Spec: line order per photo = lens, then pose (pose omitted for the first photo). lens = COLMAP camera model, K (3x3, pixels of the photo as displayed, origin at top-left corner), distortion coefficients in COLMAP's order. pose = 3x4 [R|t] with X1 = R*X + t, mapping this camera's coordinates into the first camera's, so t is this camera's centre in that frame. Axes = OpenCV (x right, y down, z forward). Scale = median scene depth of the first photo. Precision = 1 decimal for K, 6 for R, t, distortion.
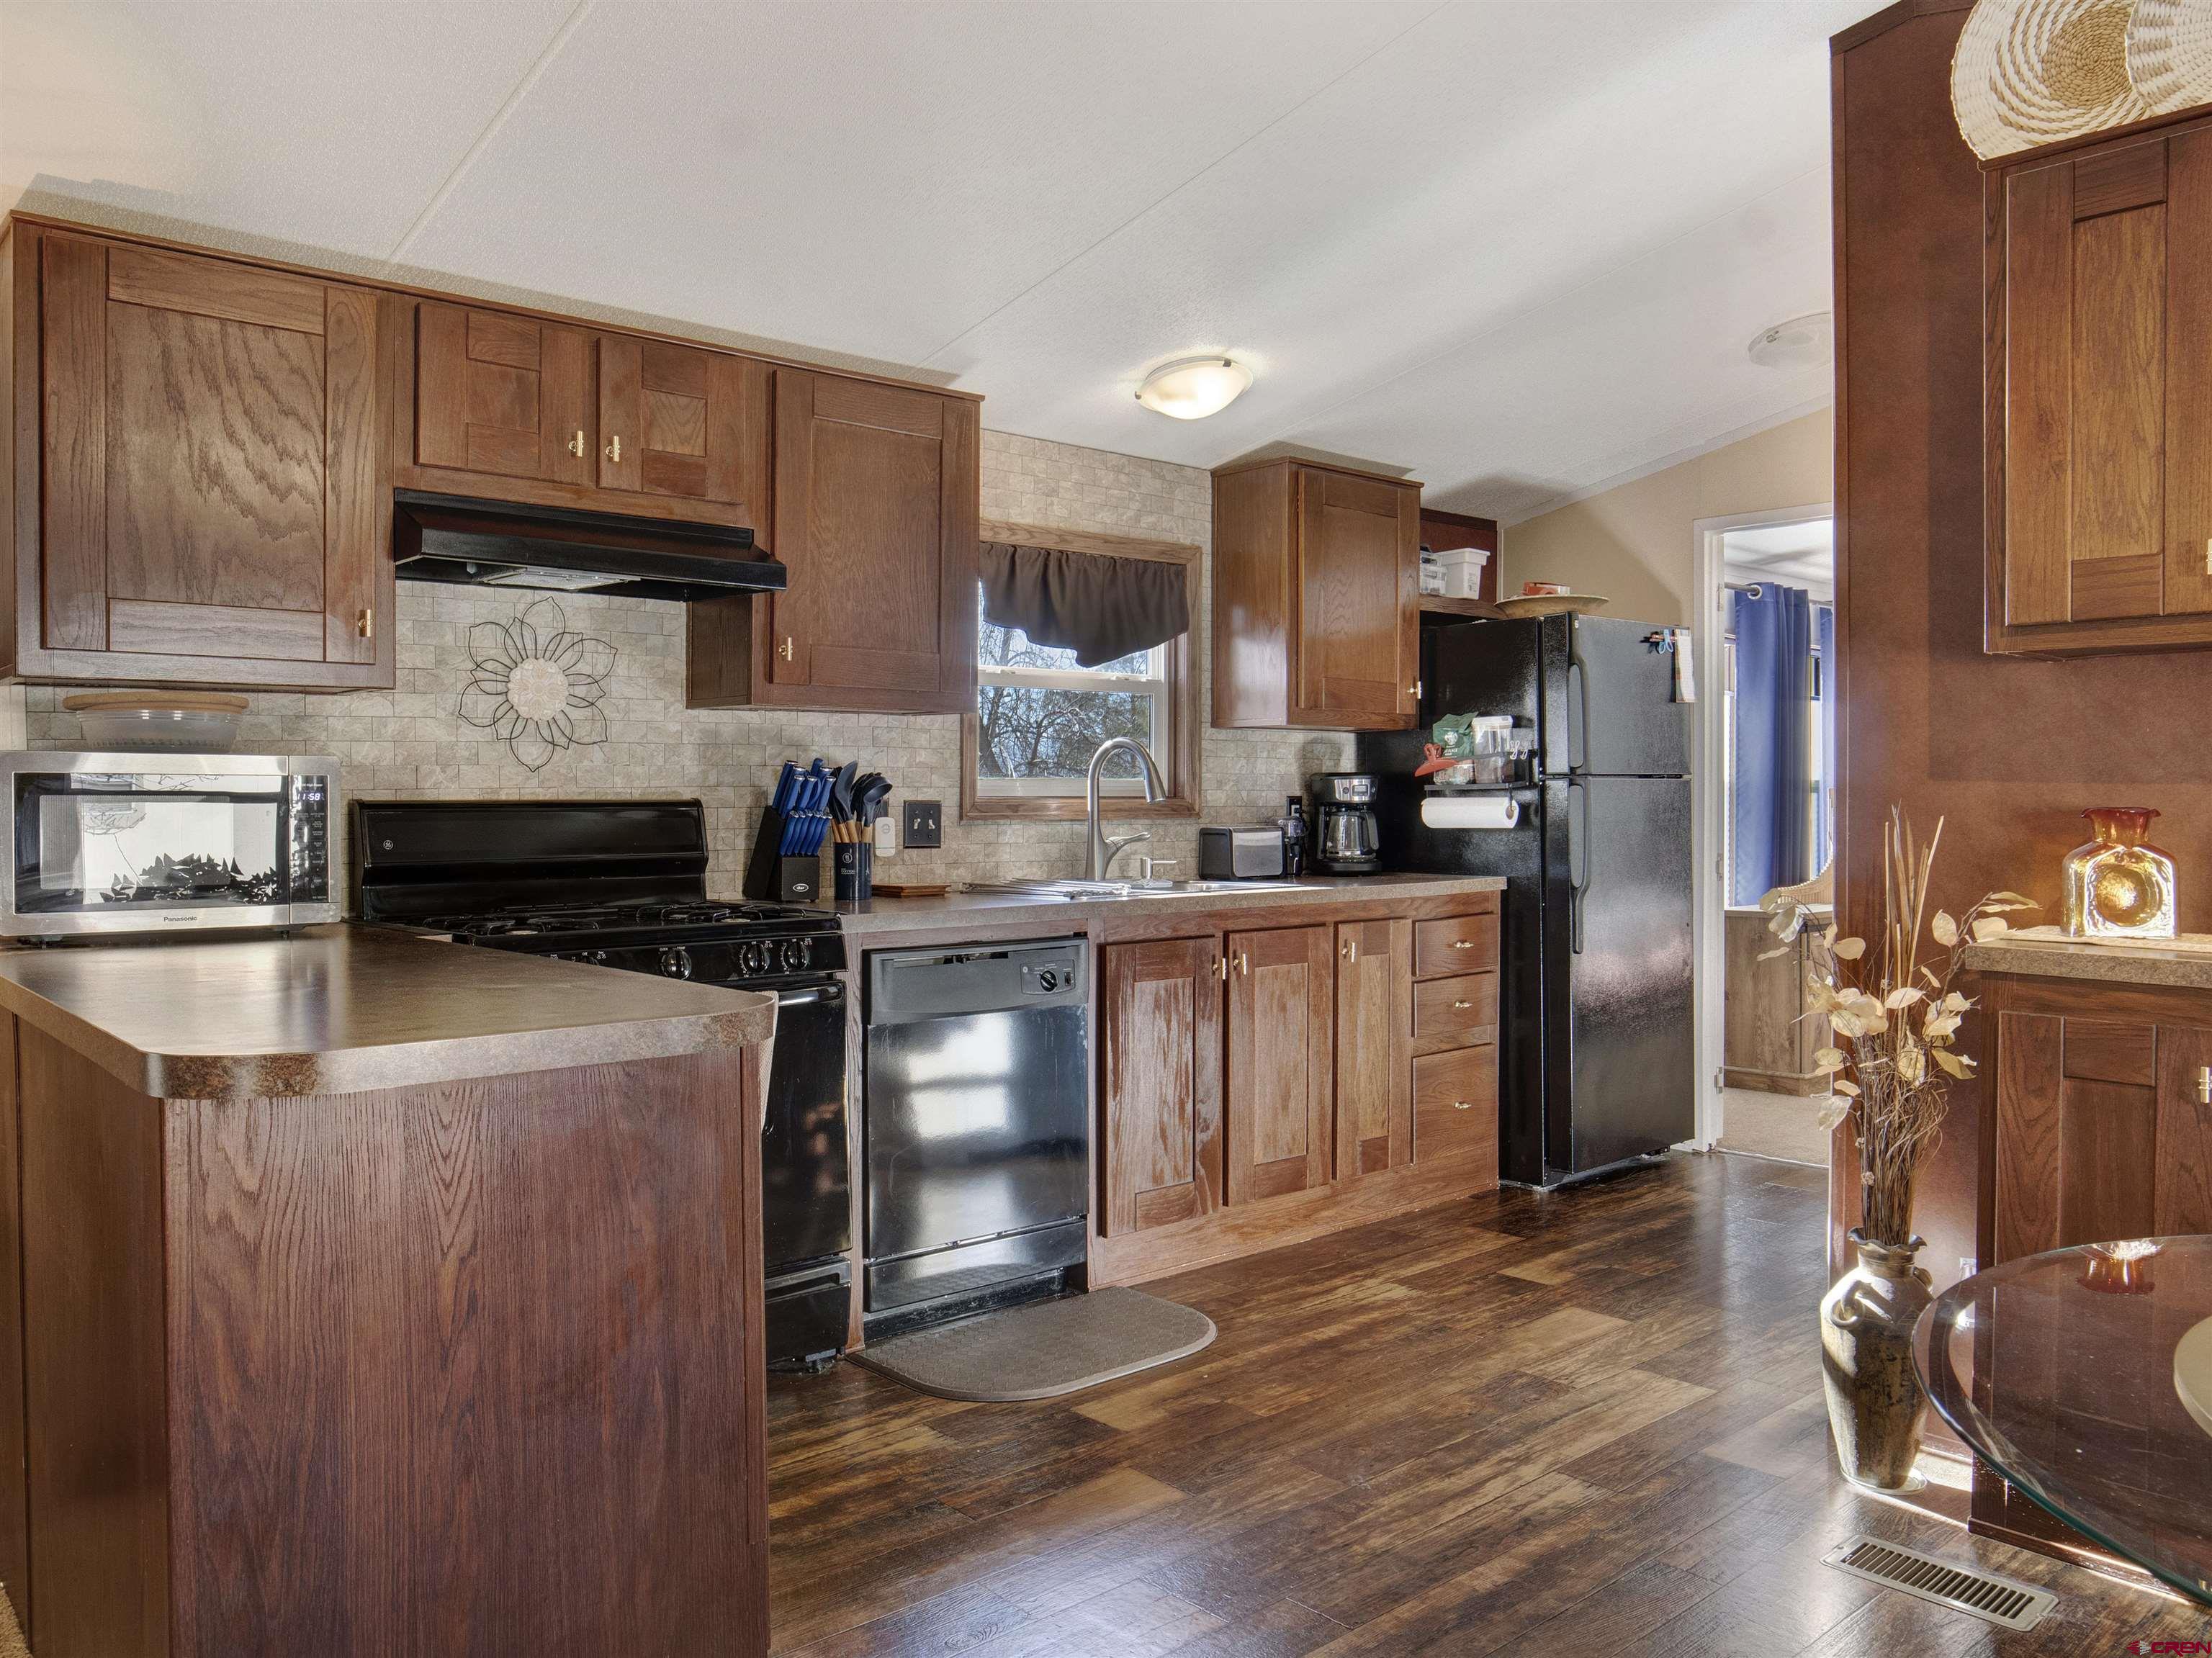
lens RADIAL K [[1686.6, 0, 1106.0], [0, 1686.6, 829.0], [0, 0, 1]] dist [-0.060736, 0.057859]
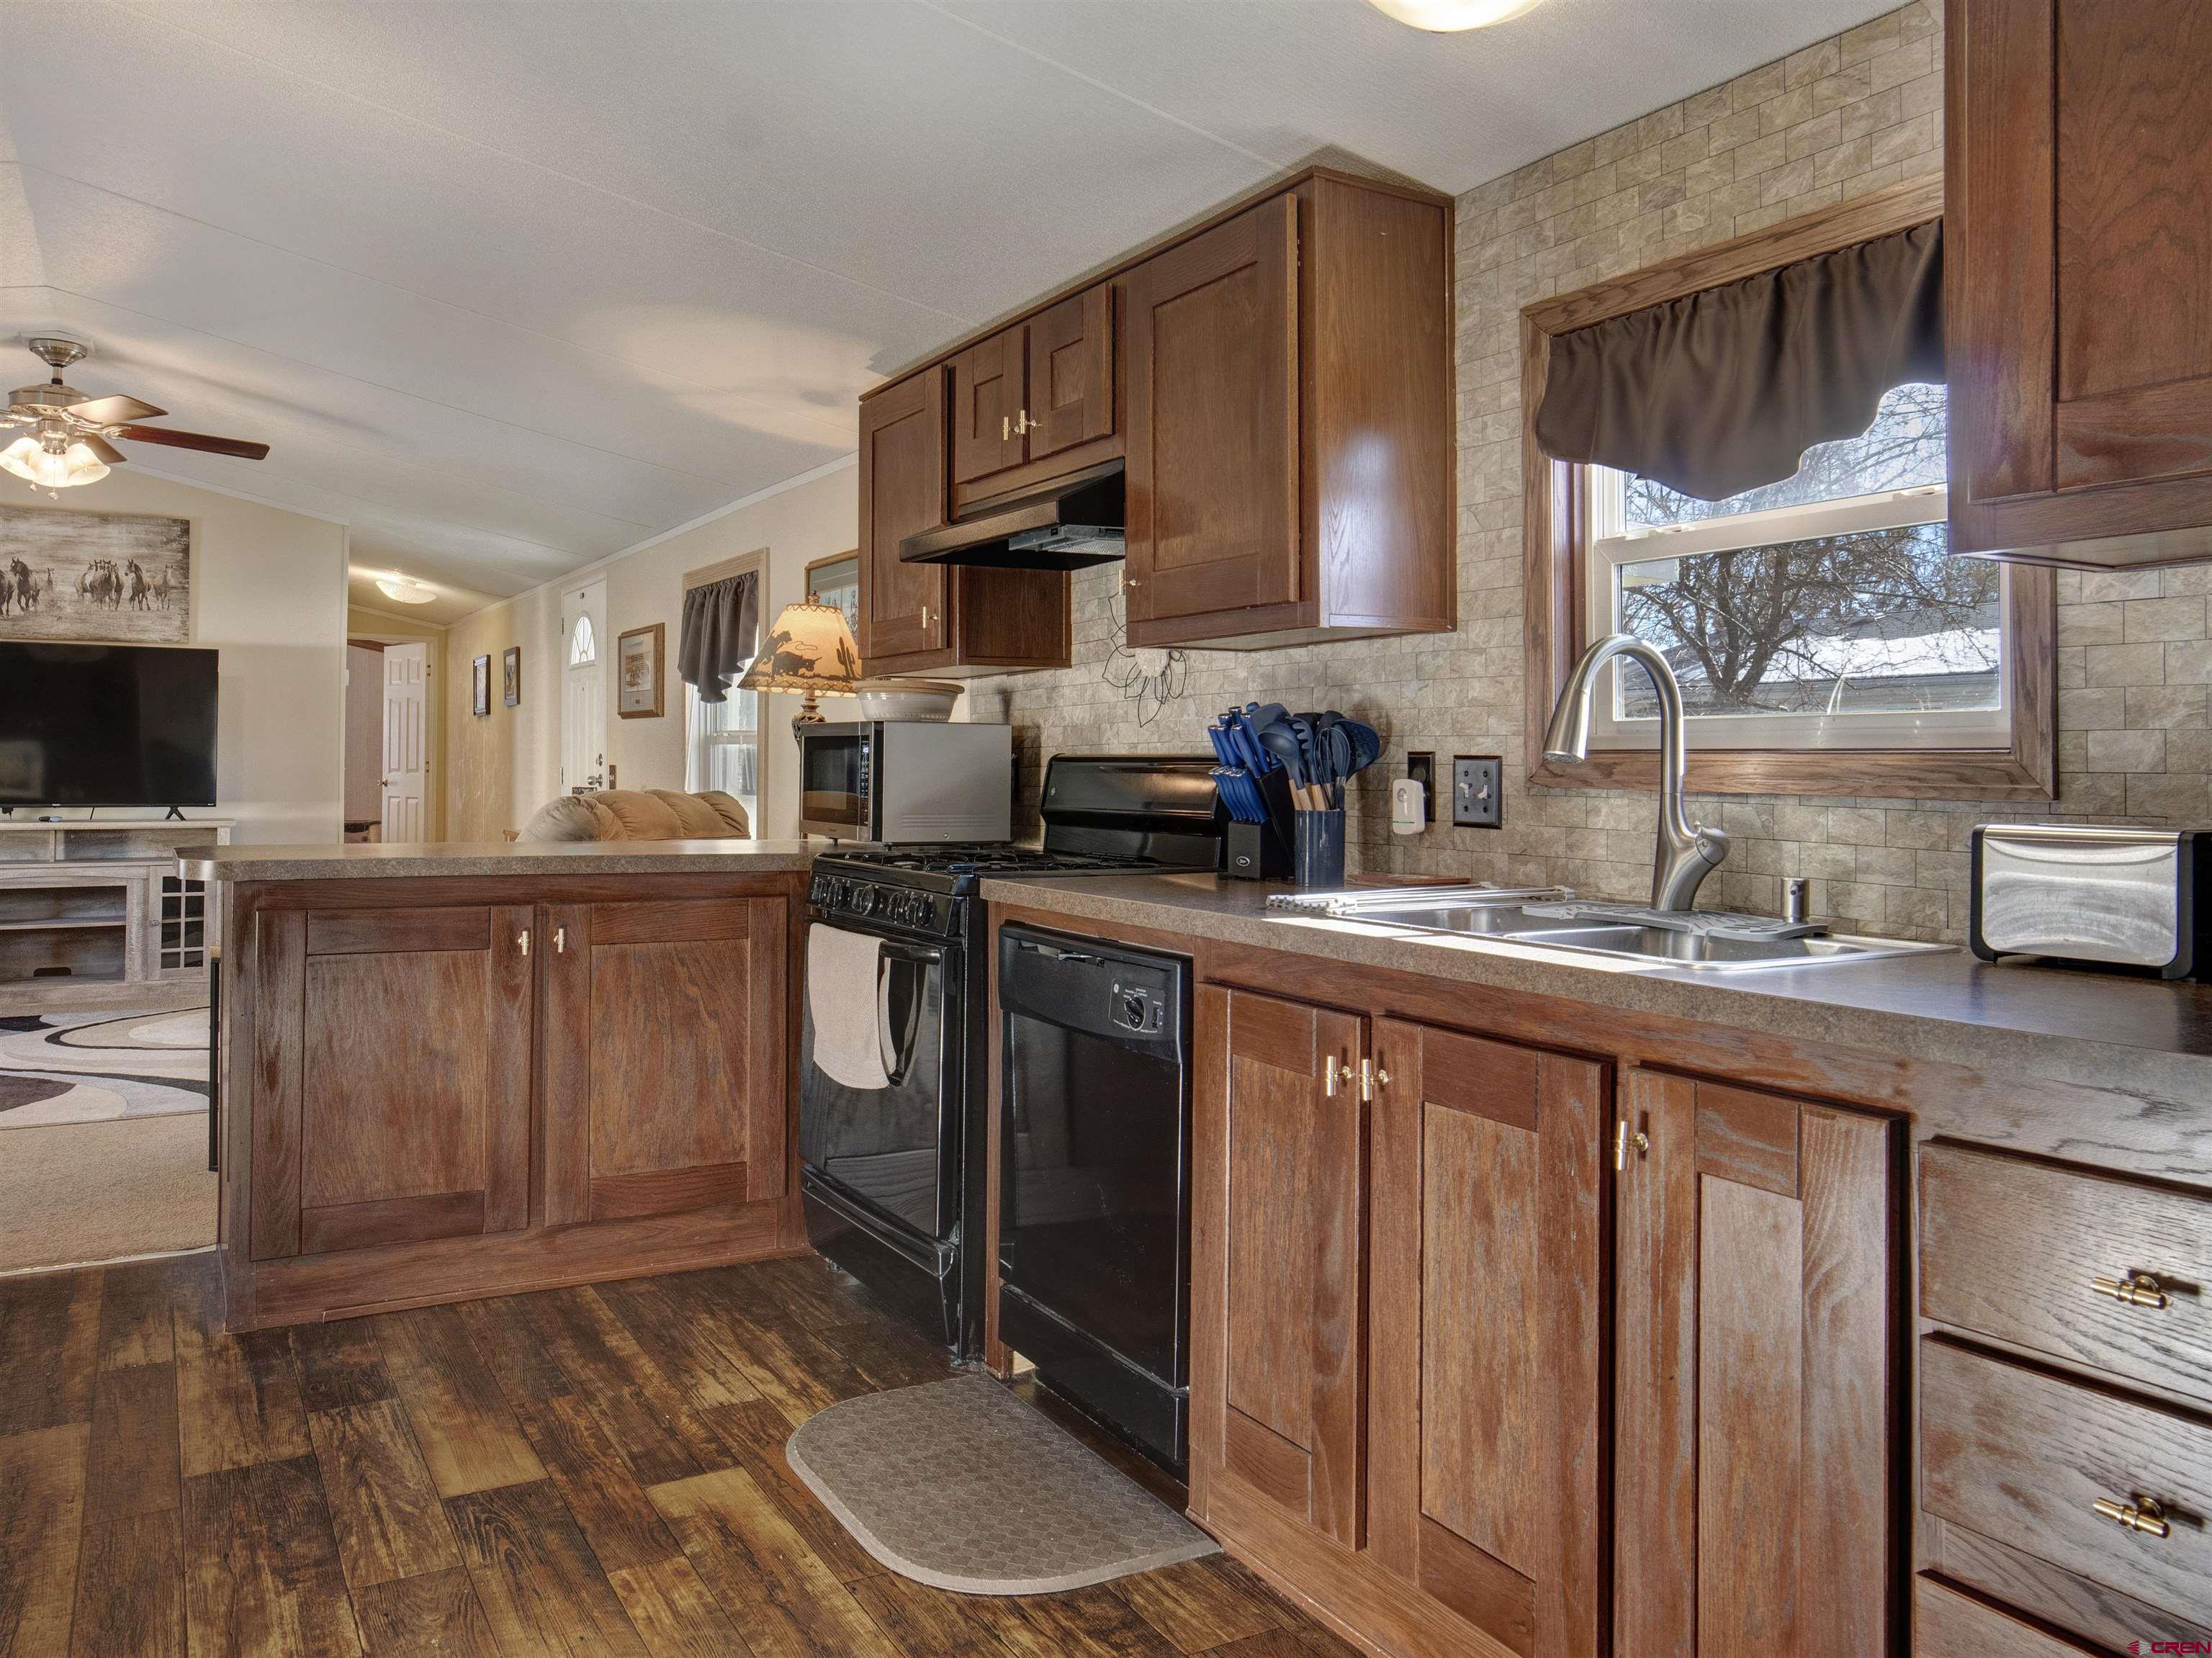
lens RADIAL K [[1658.2, 0, 1102.4], [0, 1658.2, 765.6], [0, 0, 1]] dist [-0.006257, 0.004556]
pose [[-0.209887, 0.001591, -0.977724, 0.543480], [-0.022487, 0.999726, 0.006454, -0.013552], [0.977467, 0.023341, -0.209794, 0.961832]]
